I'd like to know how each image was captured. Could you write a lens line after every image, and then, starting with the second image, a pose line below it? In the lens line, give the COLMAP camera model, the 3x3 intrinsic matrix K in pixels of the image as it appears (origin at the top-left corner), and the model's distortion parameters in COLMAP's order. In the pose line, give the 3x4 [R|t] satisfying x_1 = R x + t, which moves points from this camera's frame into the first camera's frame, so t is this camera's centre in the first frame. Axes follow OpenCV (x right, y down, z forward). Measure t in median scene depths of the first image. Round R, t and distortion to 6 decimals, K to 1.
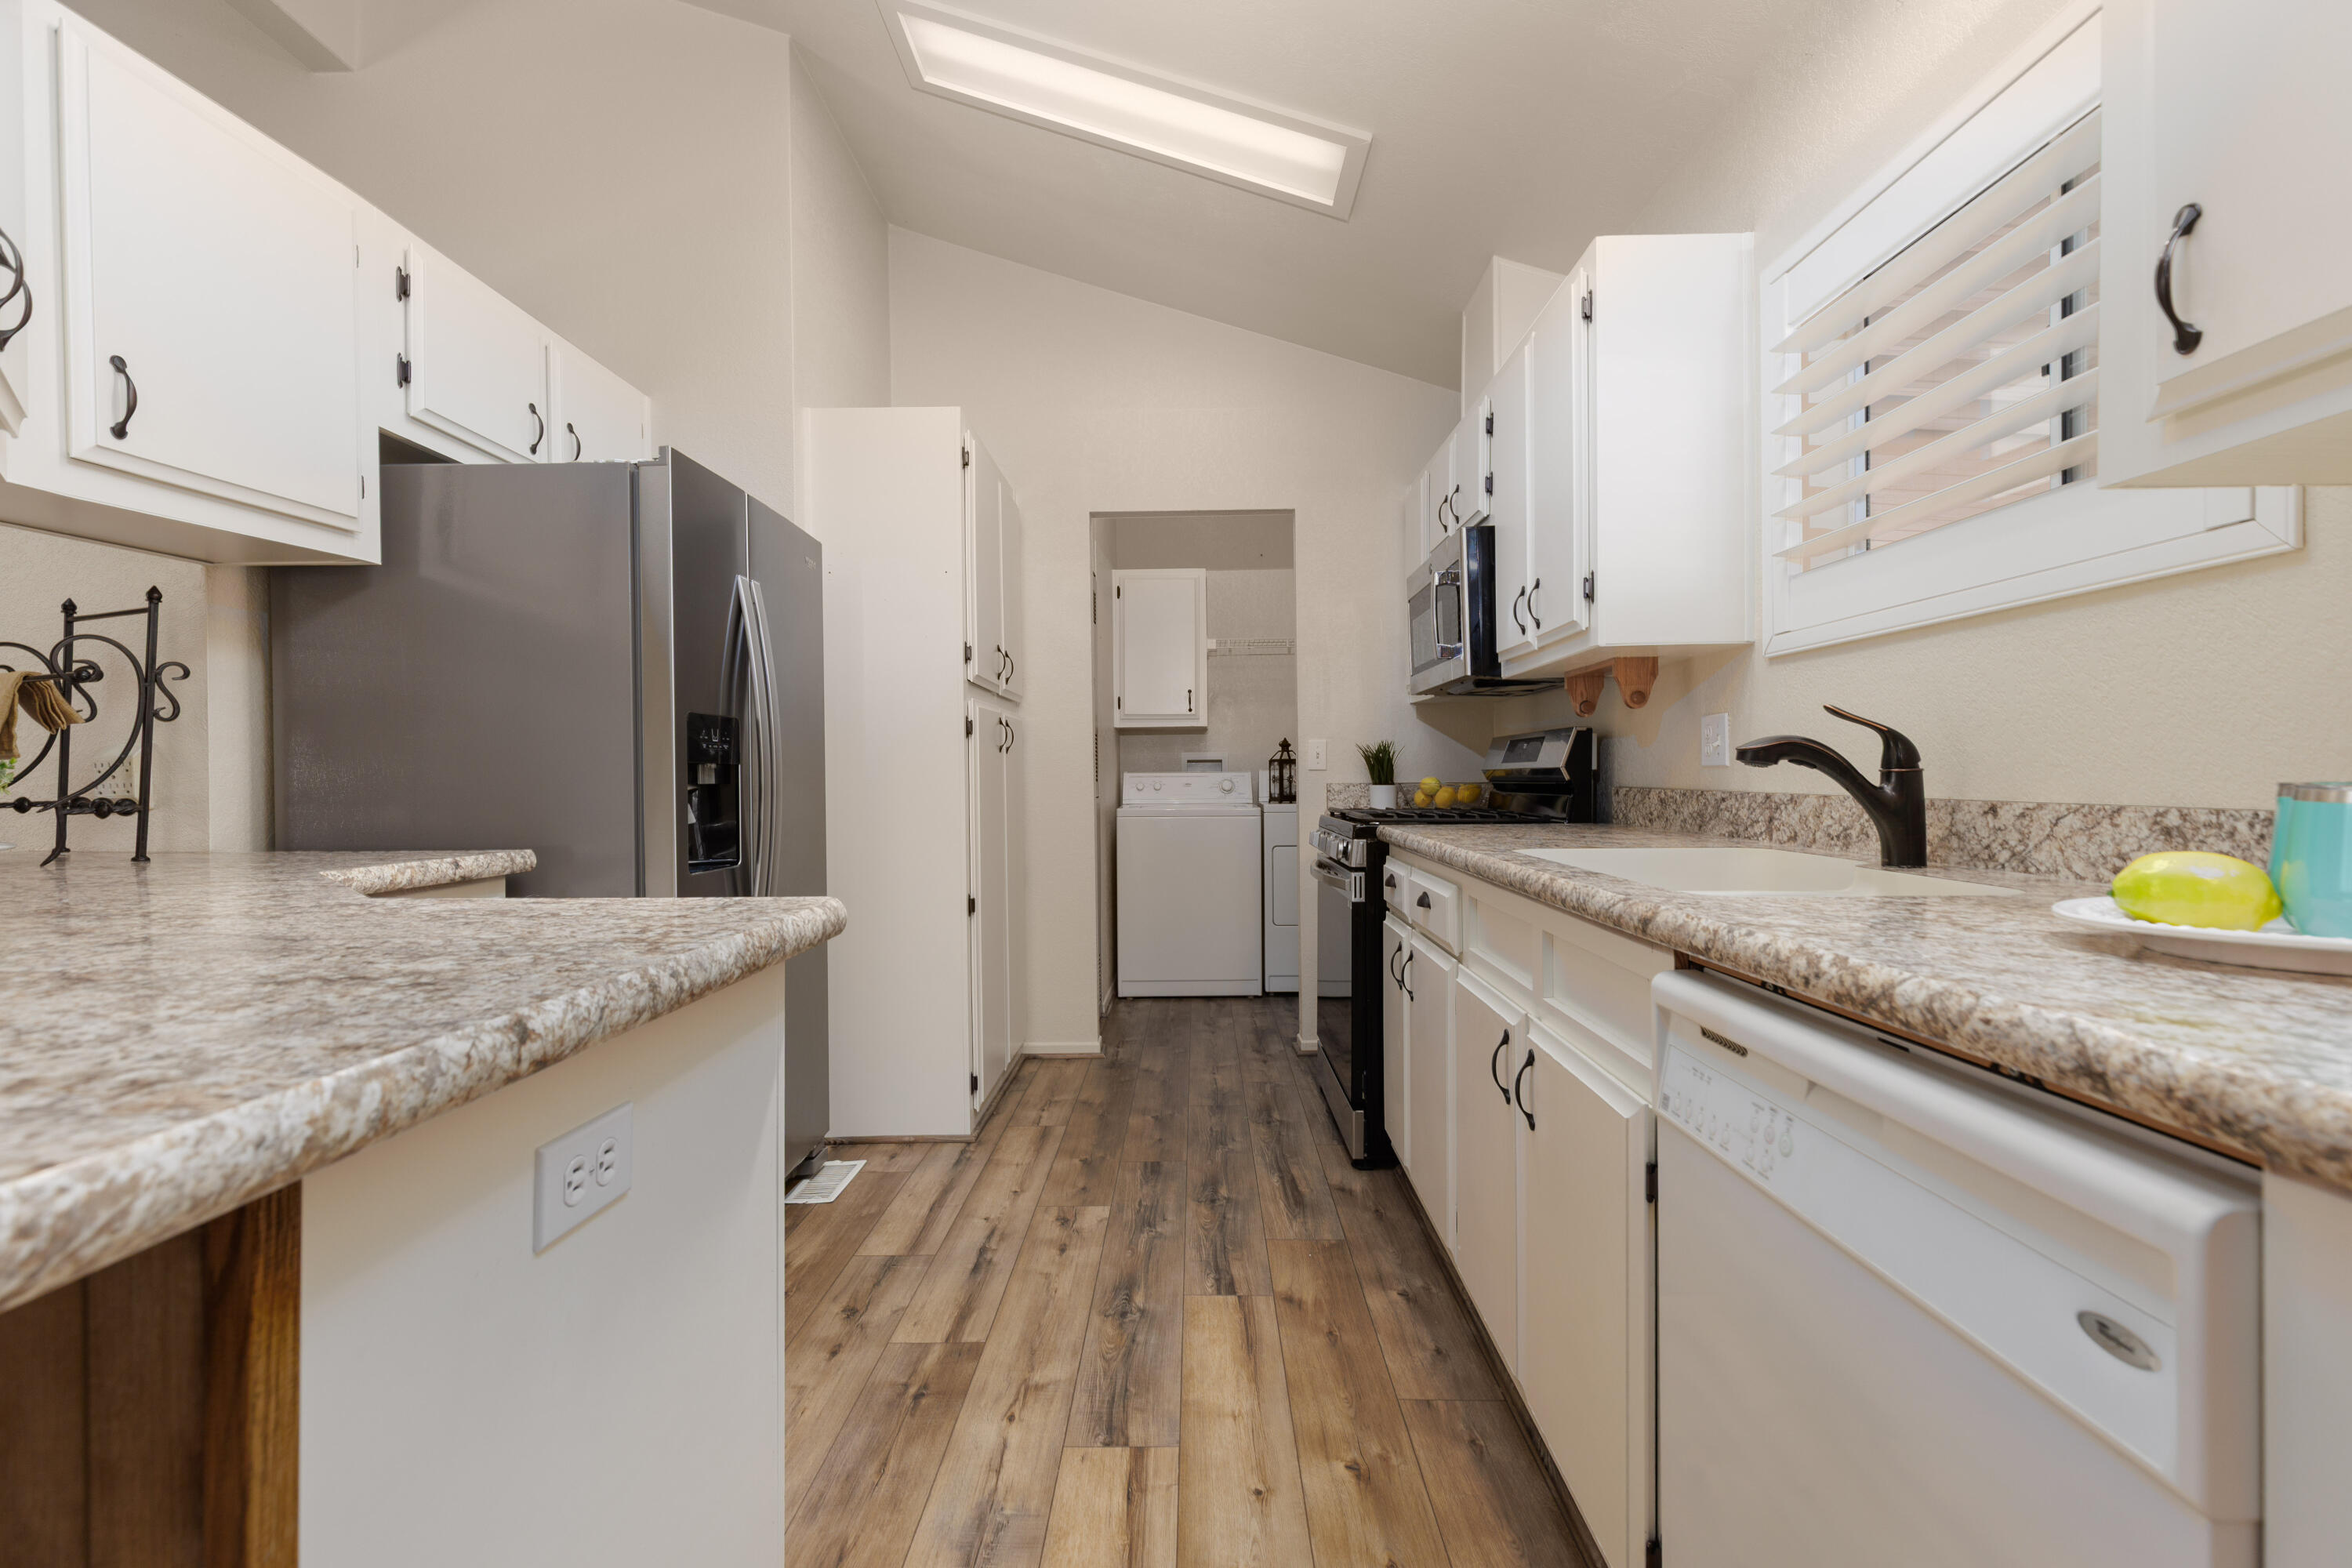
lens RADIAL K [[1047.9, 0, 1176.0], [0, 1047.9, 784.0], [0, 0, 1]] dist [0.002249, 0.000409]
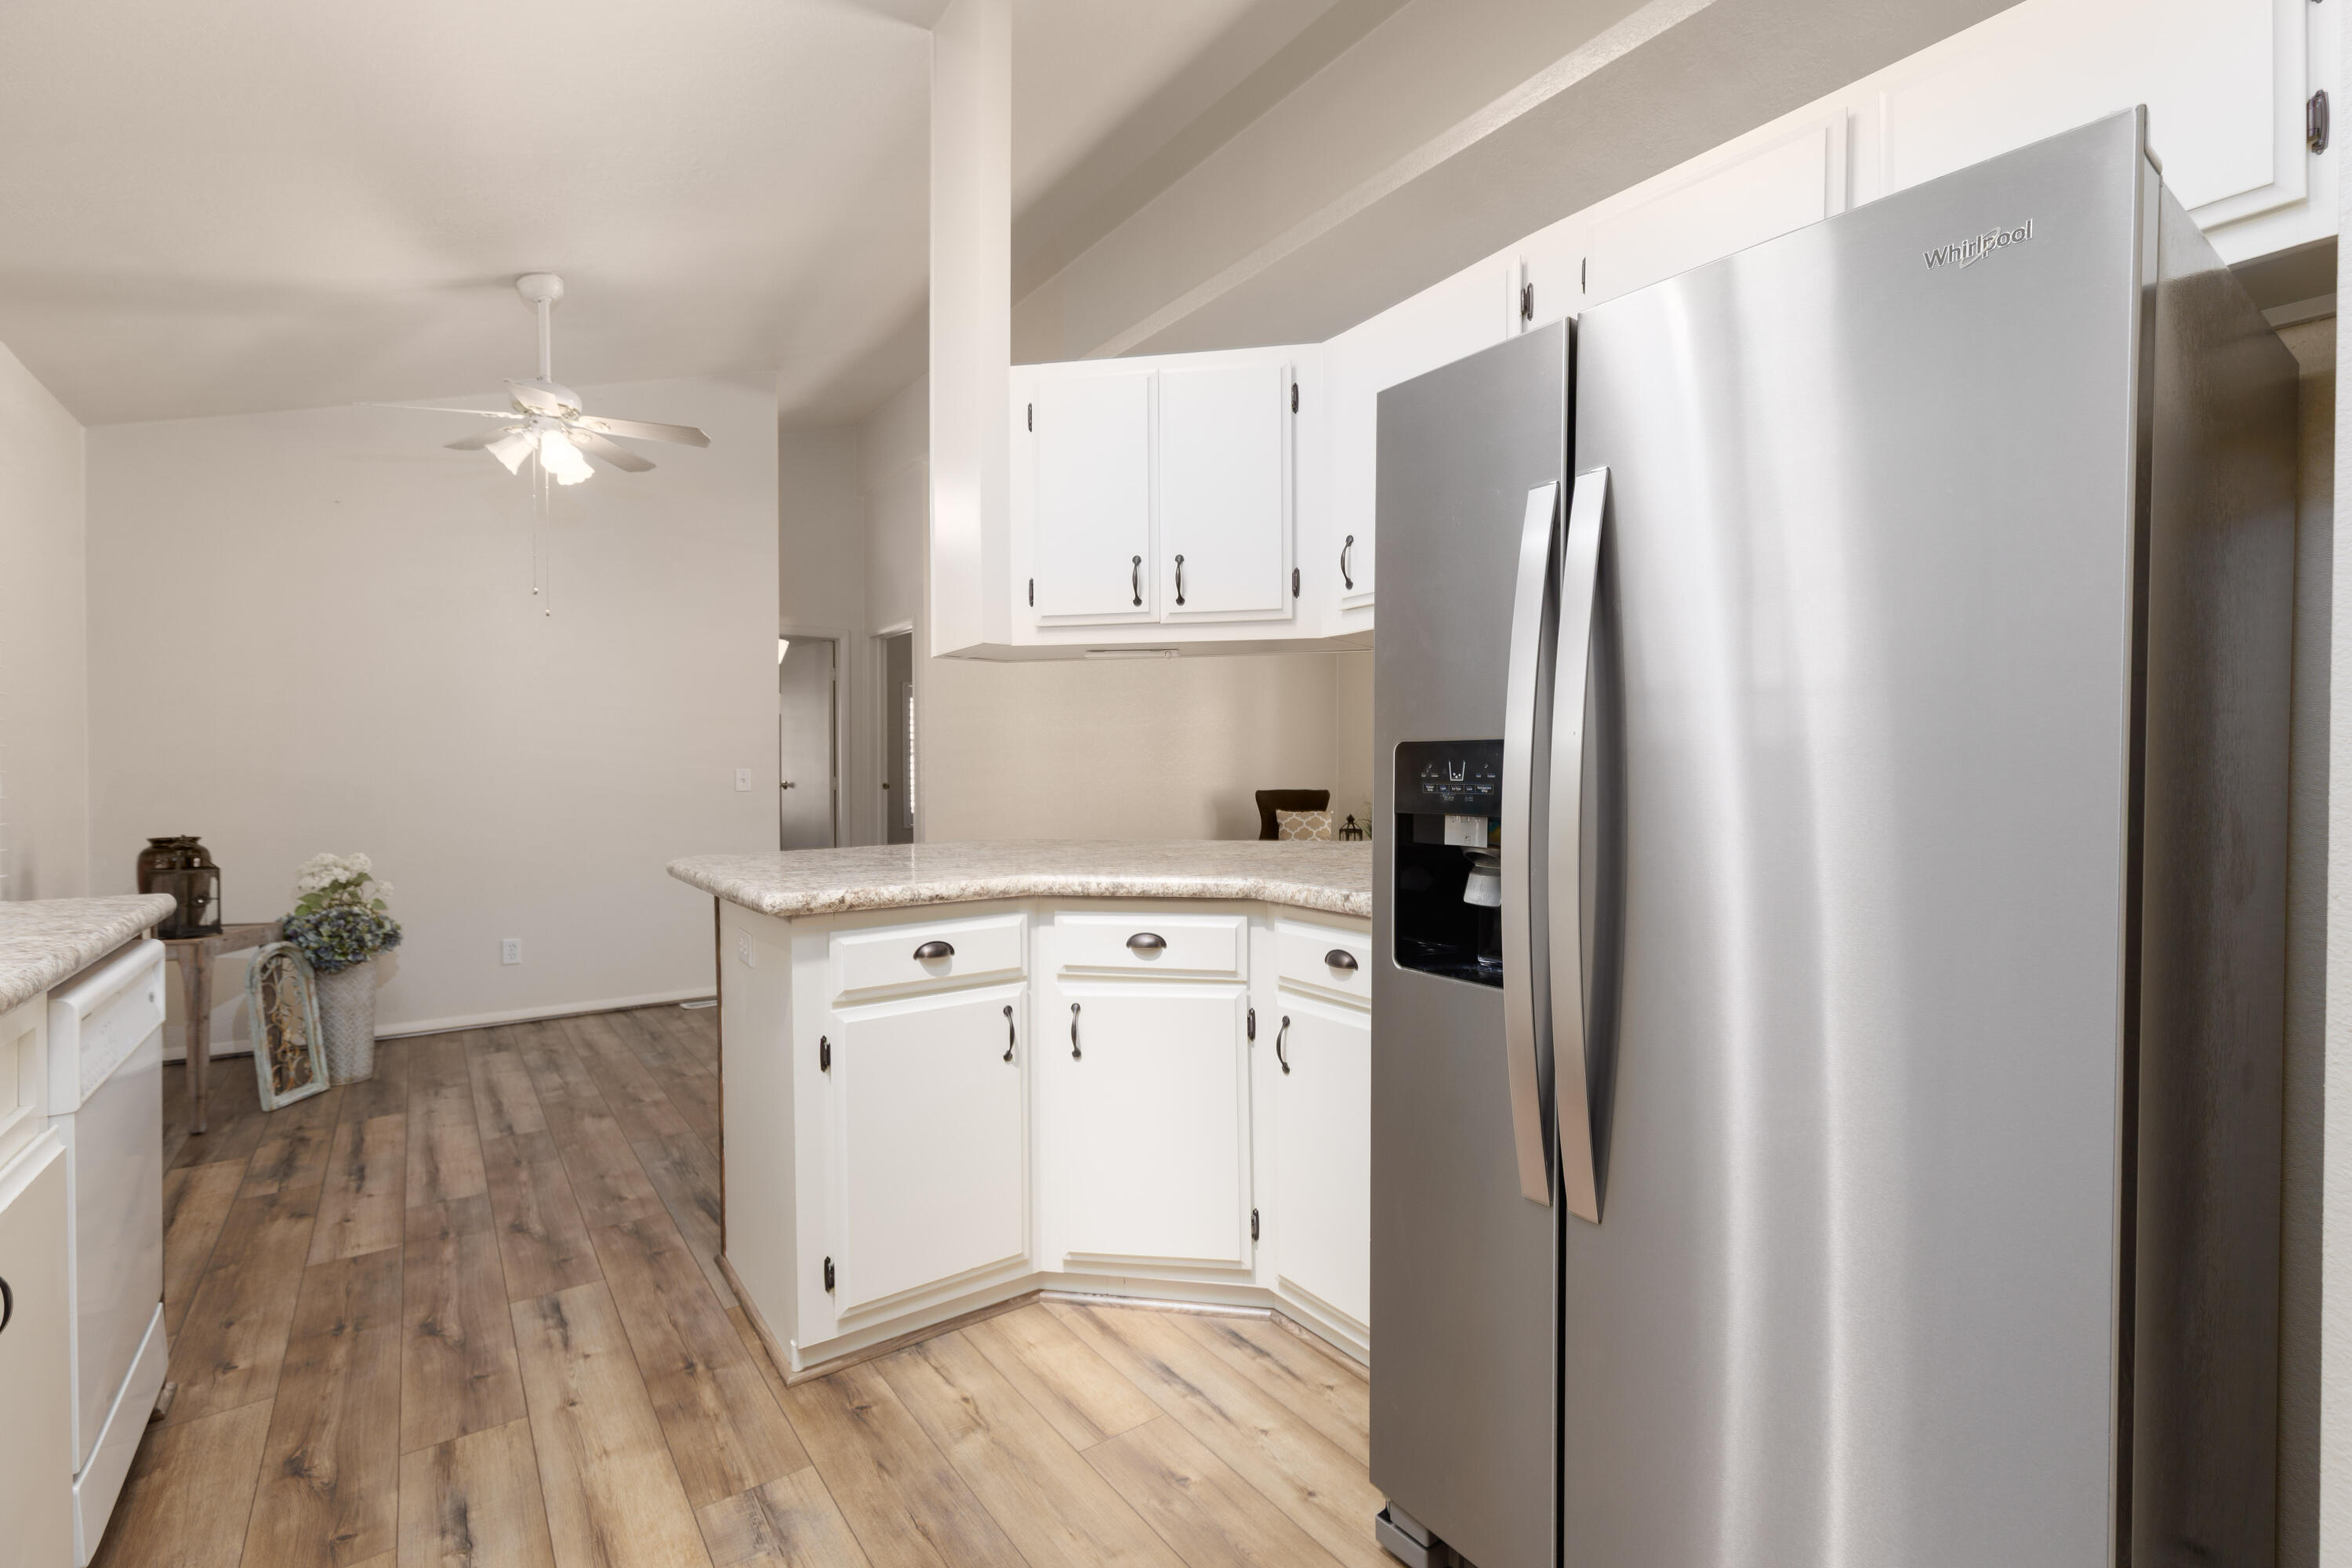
lens RADIAL K [[1047.9, 0, 1176.0], [0, 1047.9, 784.0], [0, 0, 1]] dist [0.002249, 0.000409]
pose [[-0.794119, 0.012454, -0.607634, 0.118111], [-0.004753, 0.999632, 0.026700, -0.072771], [0.607743, 0.024091, -0.793768, 1.868252]]
